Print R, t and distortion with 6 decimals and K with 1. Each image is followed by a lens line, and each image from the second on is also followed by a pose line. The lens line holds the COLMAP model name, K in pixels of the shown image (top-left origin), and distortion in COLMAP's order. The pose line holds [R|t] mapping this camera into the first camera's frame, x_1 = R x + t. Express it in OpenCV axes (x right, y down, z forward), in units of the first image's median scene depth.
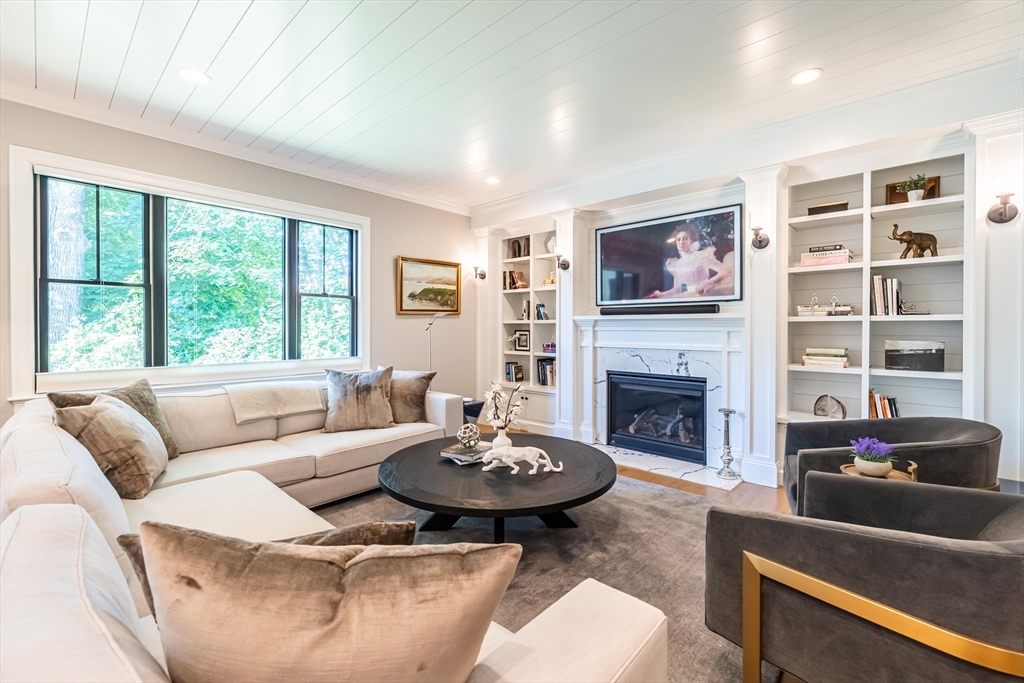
lens RADIAL K [[435.3, 0, 514.5], [0, 435.3, 334.1], [0, 0, 1]] dist [0.002154, -0.000088]
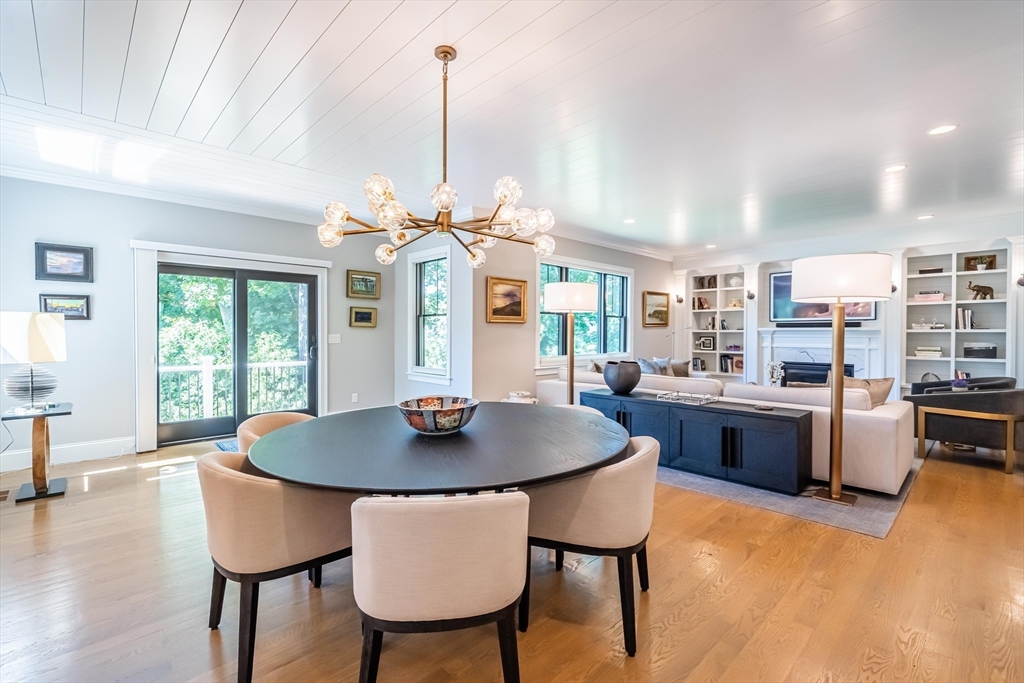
lens RADIAL K [[456.3, 0, 509.4], [0, 456.3, 341.4], [0, 0, 1]] dist [-0.000605, 0.000513]
pose [[0.997315, 0.002703, -0.073185, -0.872893], [-0.002497, 0.999993, 0.002916, 0.007386], [0.073193, -0.002725, 0.997314, -1.003958]]
